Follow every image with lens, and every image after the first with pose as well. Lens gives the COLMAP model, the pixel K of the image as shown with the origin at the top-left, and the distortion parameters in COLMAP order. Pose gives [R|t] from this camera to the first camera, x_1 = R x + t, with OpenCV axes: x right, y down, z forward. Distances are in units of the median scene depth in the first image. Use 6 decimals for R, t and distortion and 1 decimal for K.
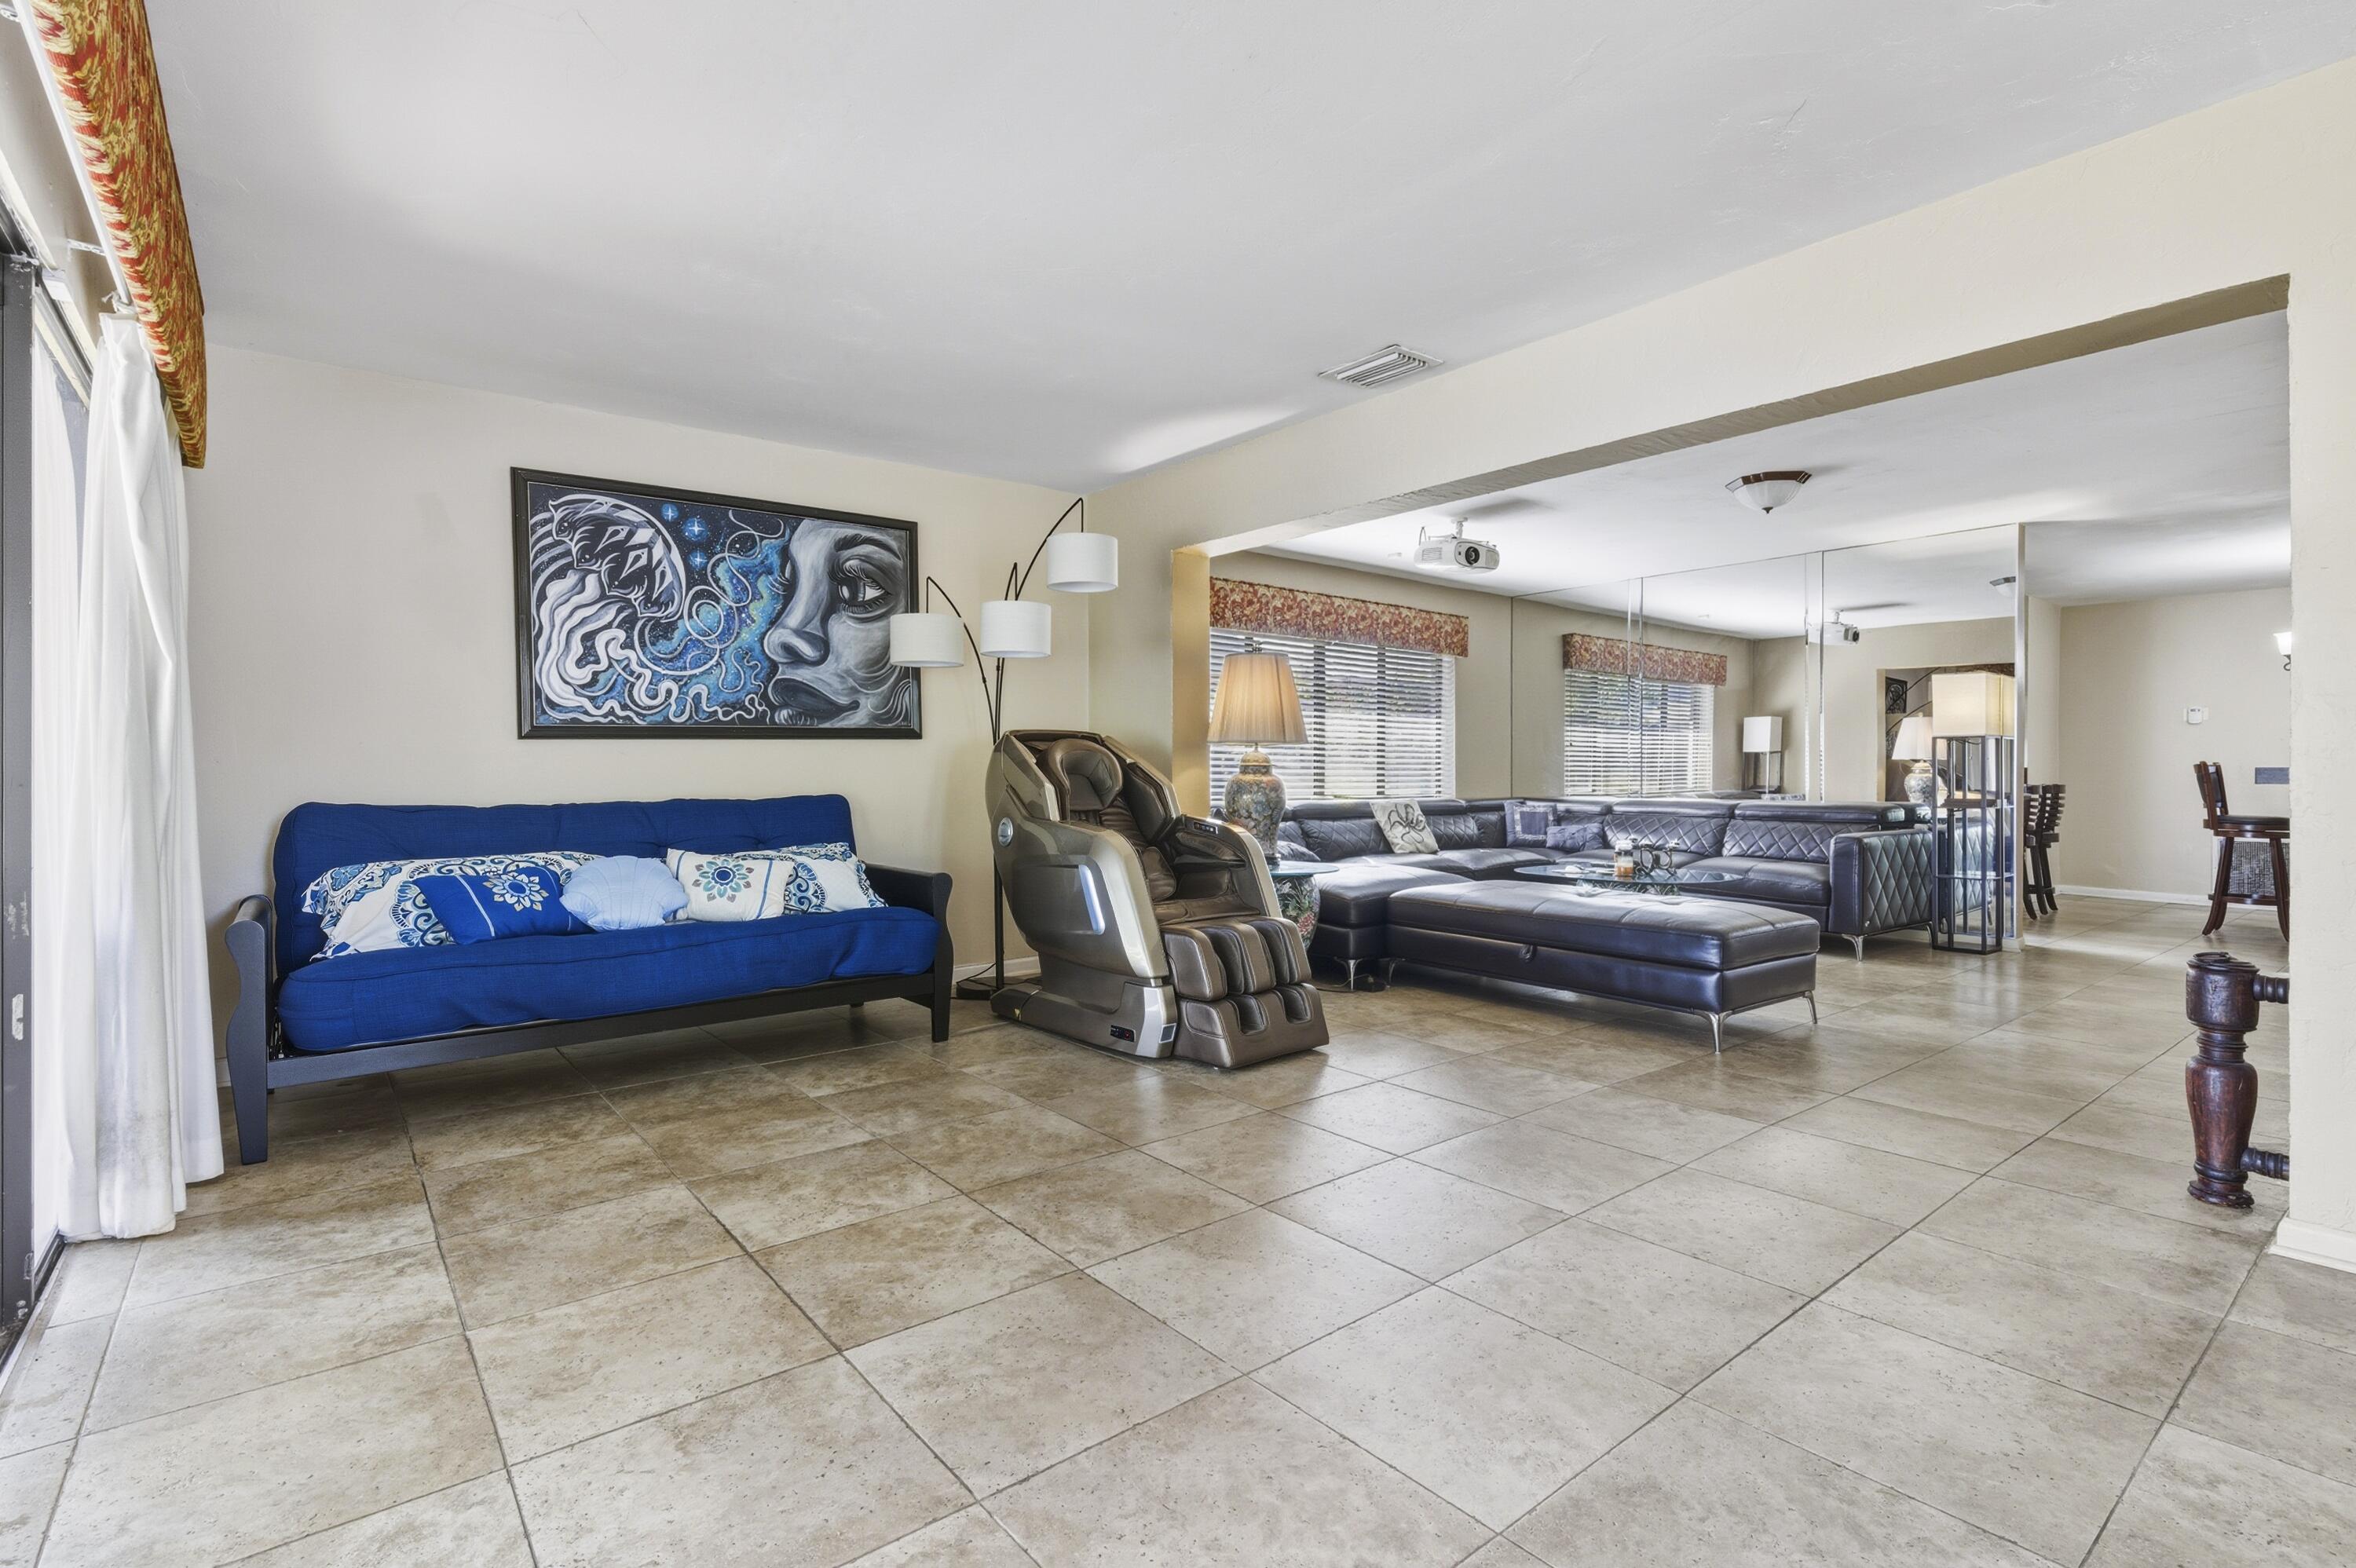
lens RADIAL K [[1105.0, 0, 1177.1], [0, 1105.0, 783.4], [0, 0, 1]] dist [0.000559, 0.000215]
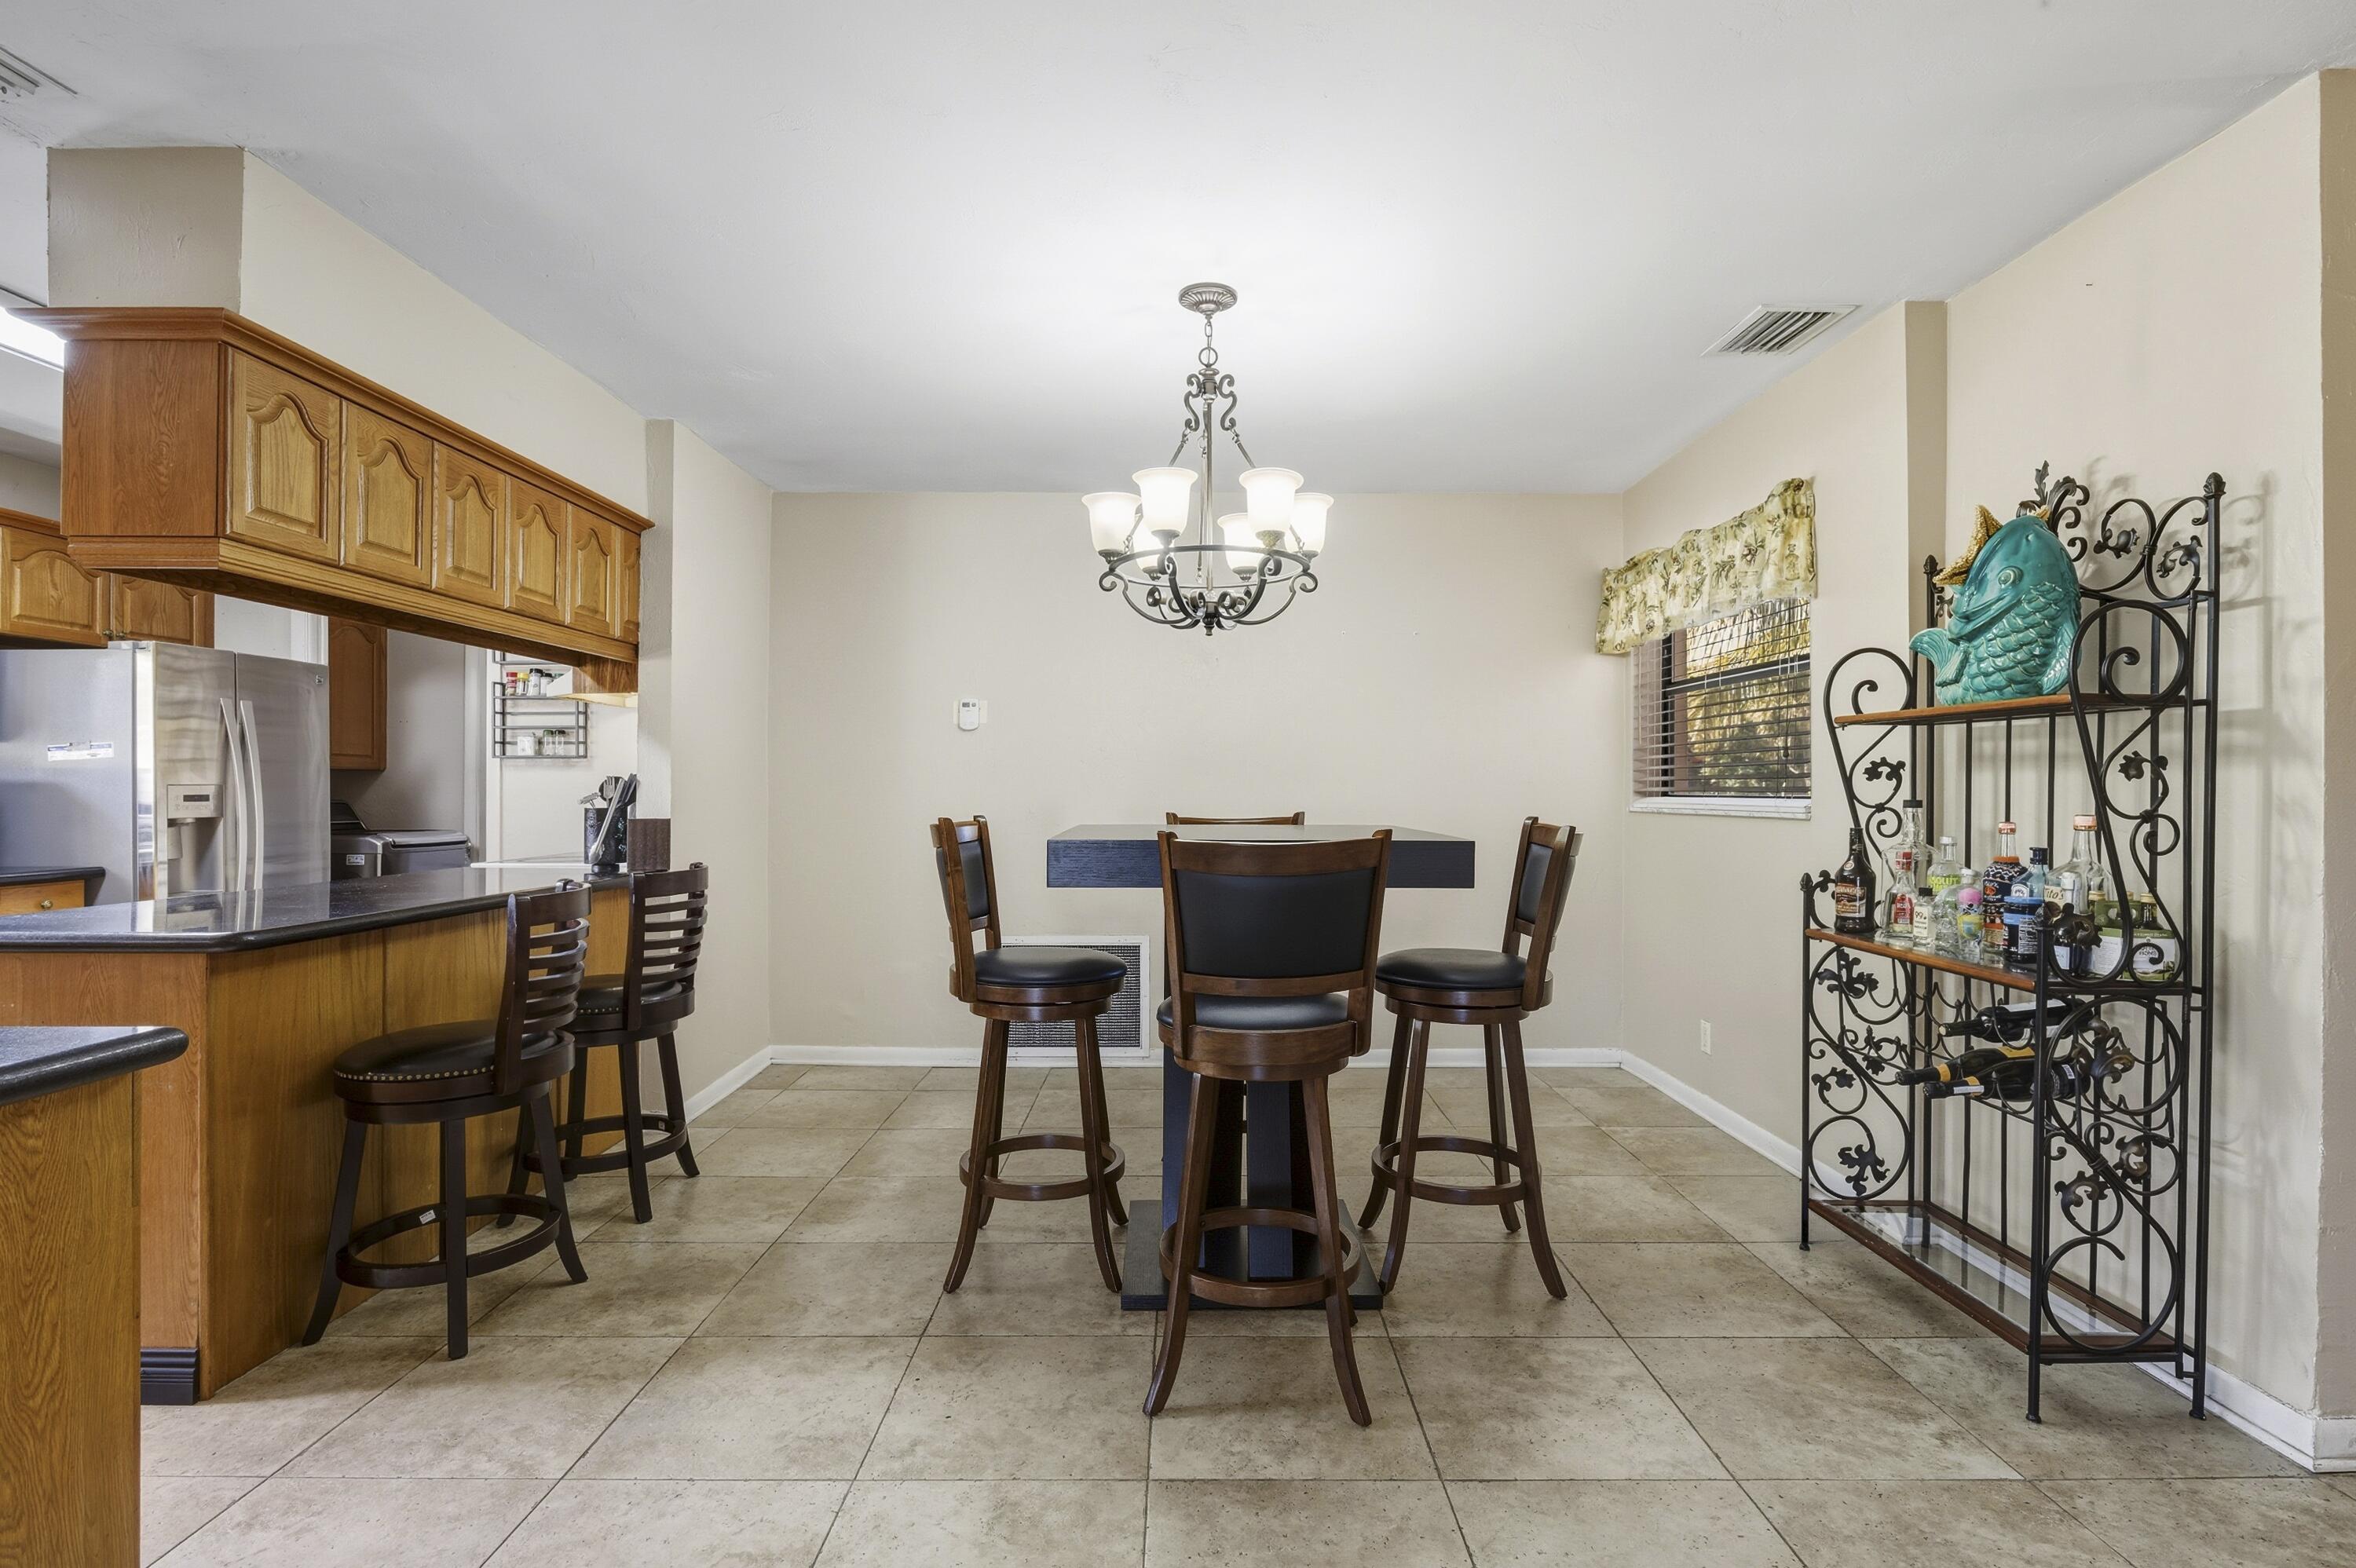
lens RADIAL K [[1131.5, 0, 1179.8], [0, 1131.5, 784.9], [0, 0, 1]] dist [-0.000636, 0.000480]
pose [[0.627950, 0.008715, 0.778205, 0.671699], [-0.001049, 0.999946, -0.010352, -0.025472], [-0.778253, 0.005684, 0.627925, 0.691633]]
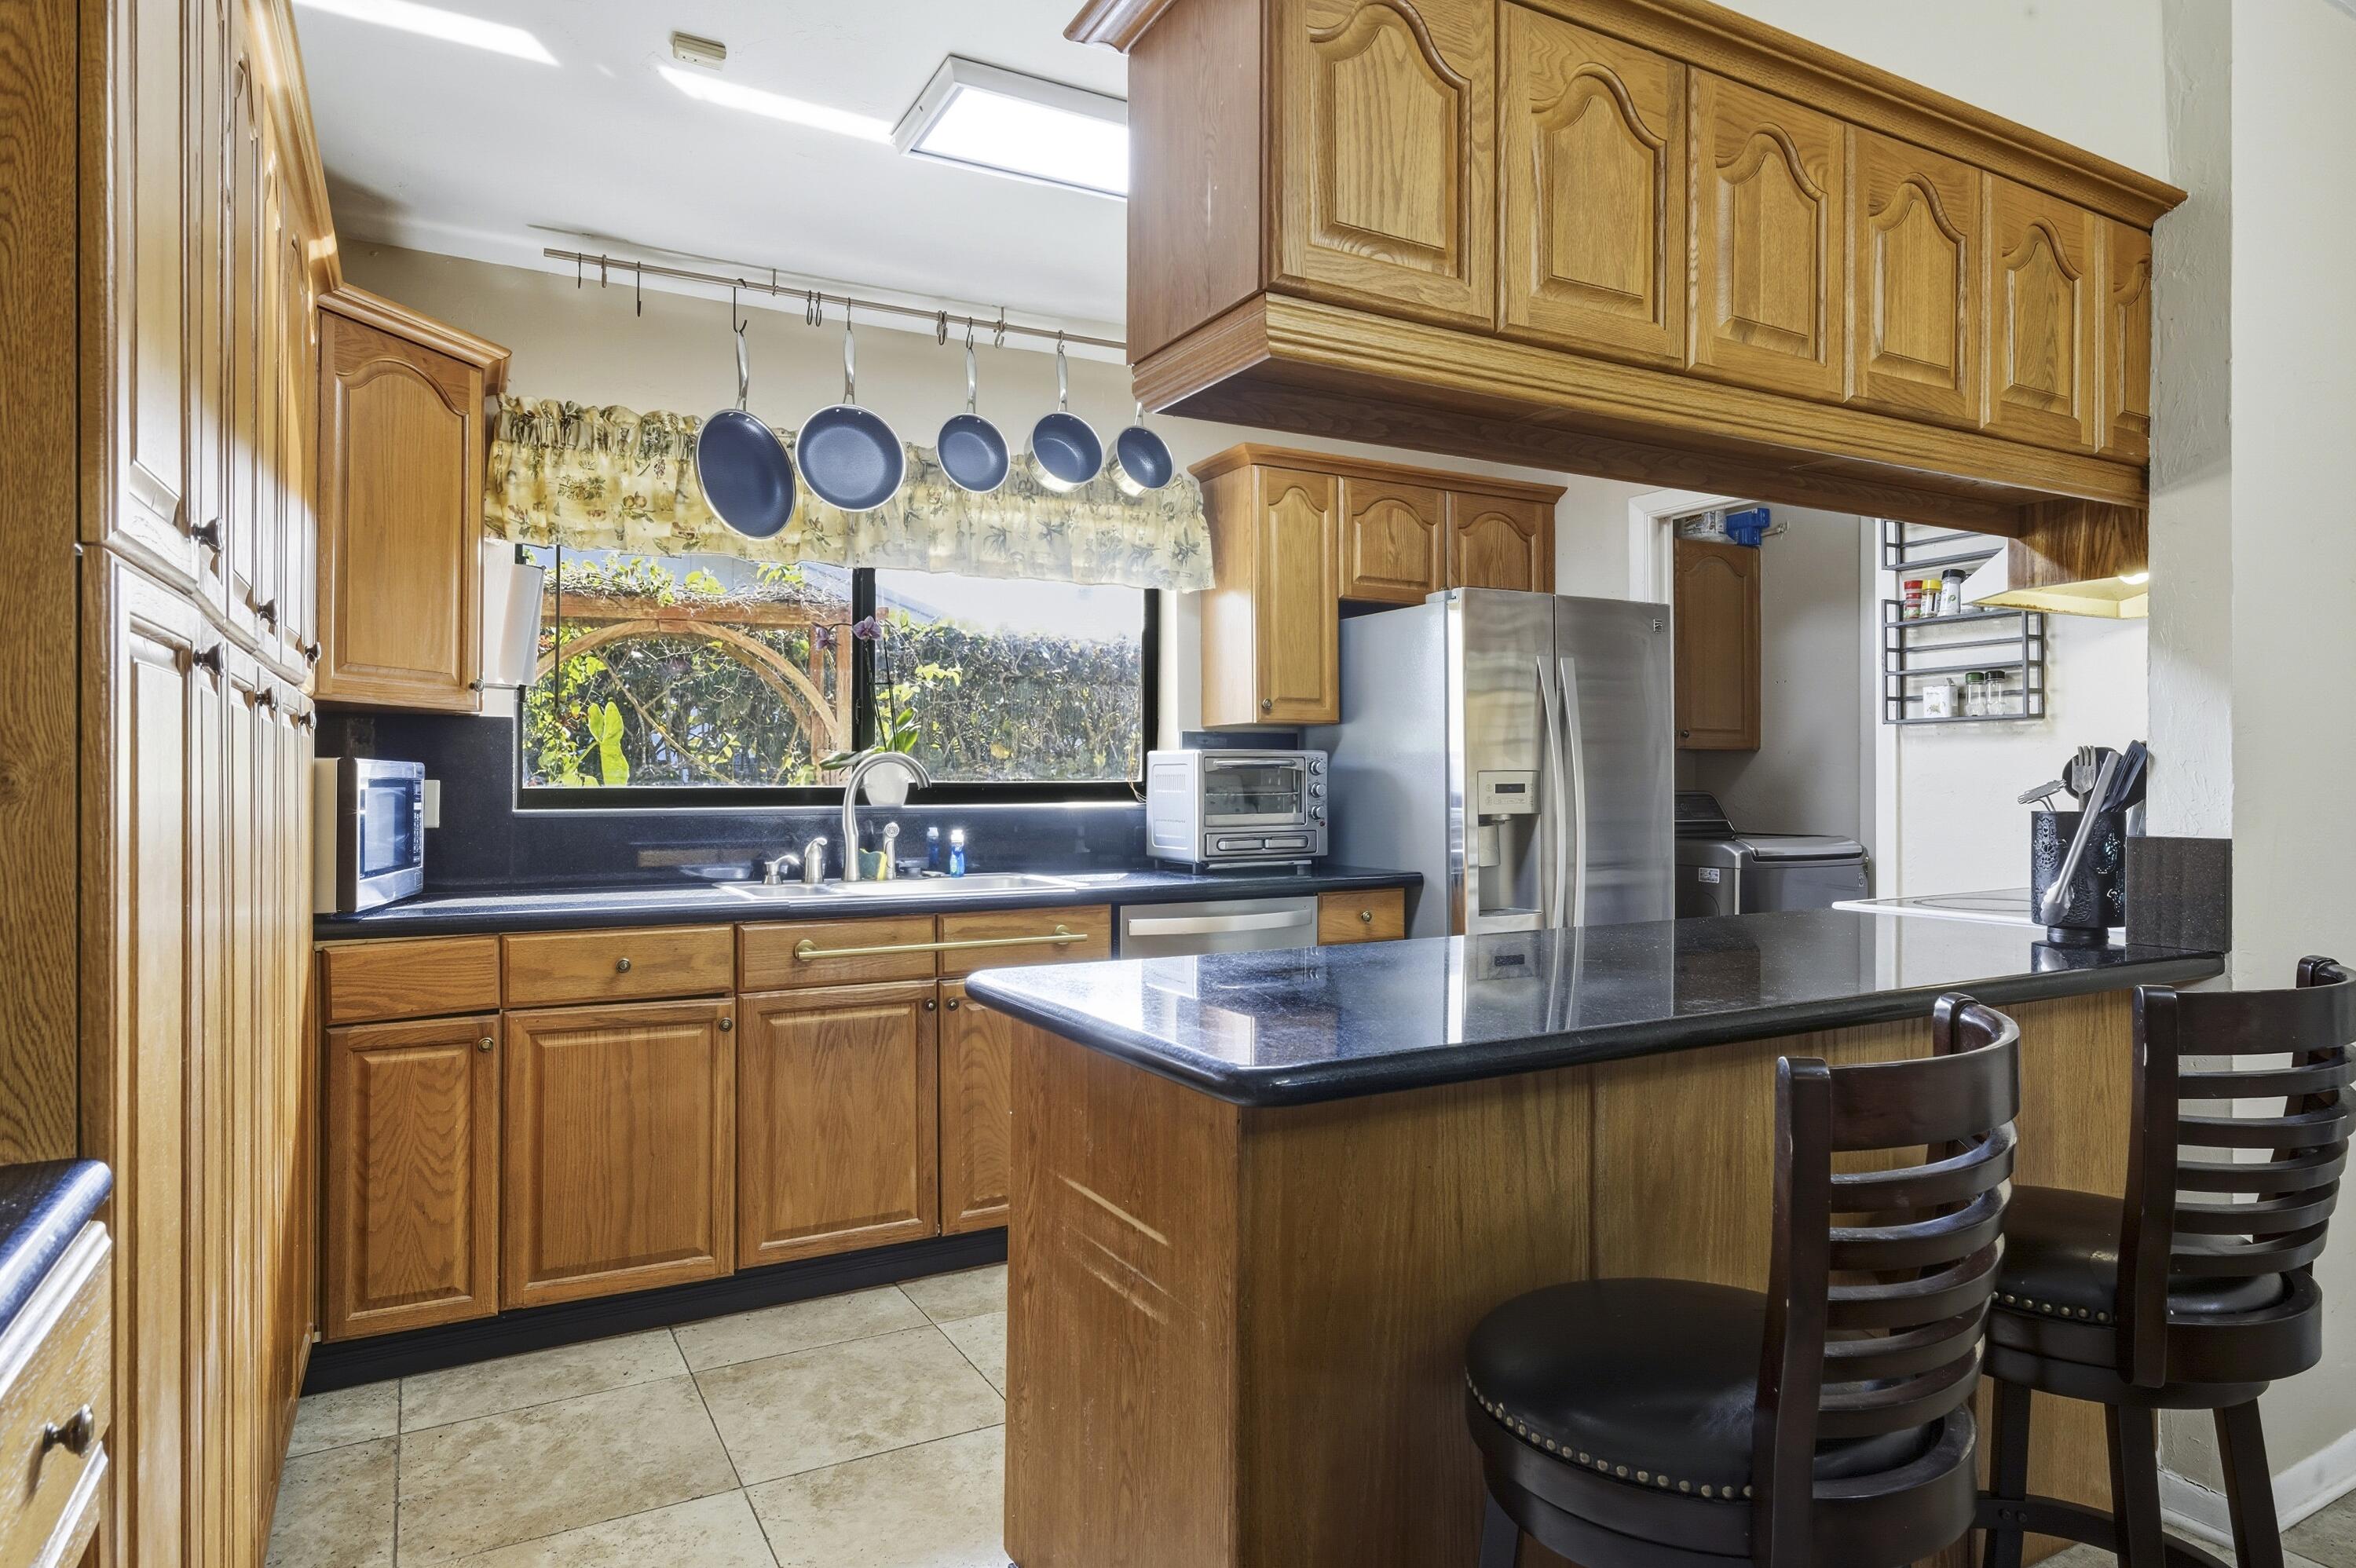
lens RADIAL K [[1361.1, 0, 1176.5], [0, 1361.1, 775.4], [0, 0, 1]] dist [-0.005941, 0.002391]
pose [[0.985211, 0.002716, -0.171324, 0.742420], [-0.003597, 0.999982, -0.004834, -0.025923], [0.171307, 0.005379, 0.985203, 0.842631]]
